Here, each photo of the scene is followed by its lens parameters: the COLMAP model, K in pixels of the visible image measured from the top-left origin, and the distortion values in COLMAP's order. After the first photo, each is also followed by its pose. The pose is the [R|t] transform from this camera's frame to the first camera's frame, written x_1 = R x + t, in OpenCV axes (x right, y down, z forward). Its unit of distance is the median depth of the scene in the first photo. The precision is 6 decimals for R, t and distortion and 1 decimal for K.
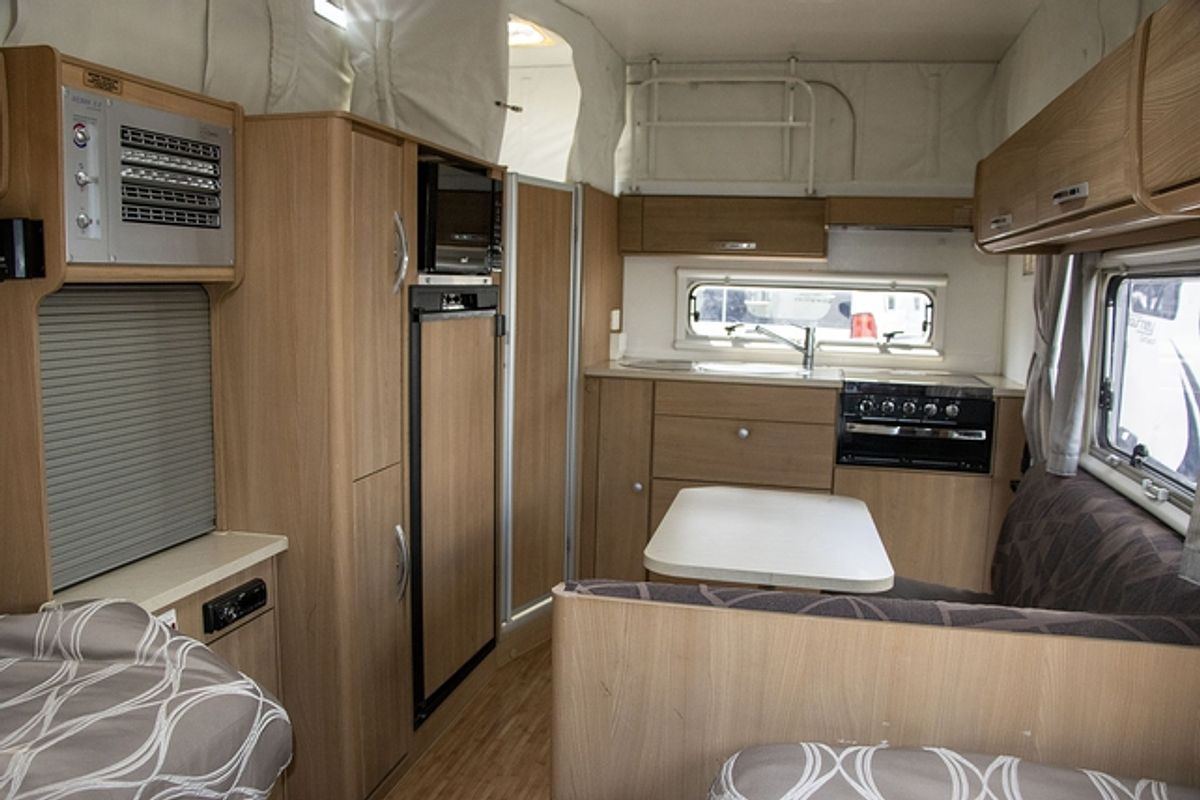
lens RADIAL K [[980.7, 0, 600.0], [0, 980.7, 400.0], [0, 0, 1]] dist [-0.184991, 0.137907]
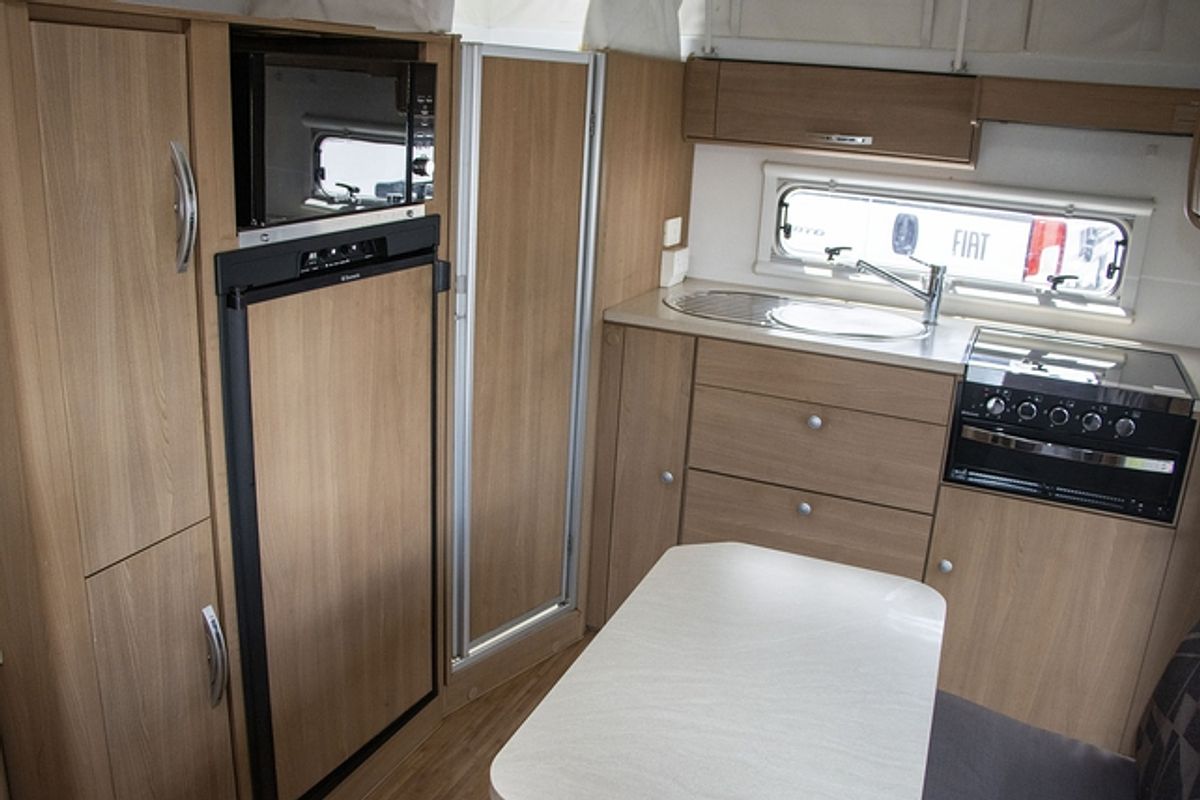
lens RADIAL K [[1036.4, 0, 600.0], [0, 1036.4, 400.0], [0, 0, 1]] dist [-0.193390, 0.172873]
pose [[0.983764, 0.079605, -0.160846, 0.114606], [-0.051825, 0.984071, 0.170056, -0.102327], [0.171821, -0.158959, 0.972219, 0.261805]]
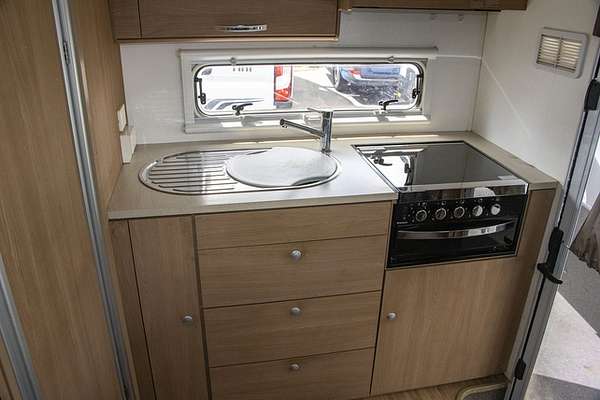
lens RADIAL K [[490.3, 0, 300.0], [0, 490.3, 200.0], [0, 0, 1]] dist [-0.184991, 0.137907]
pose [[0.909566, -0.180364, 0.374378, -0.016927], [0.055675, 0.945668, 0.320330, -0.169979], [-0.411813, -0.270518, 0.870190, 0.617819]]
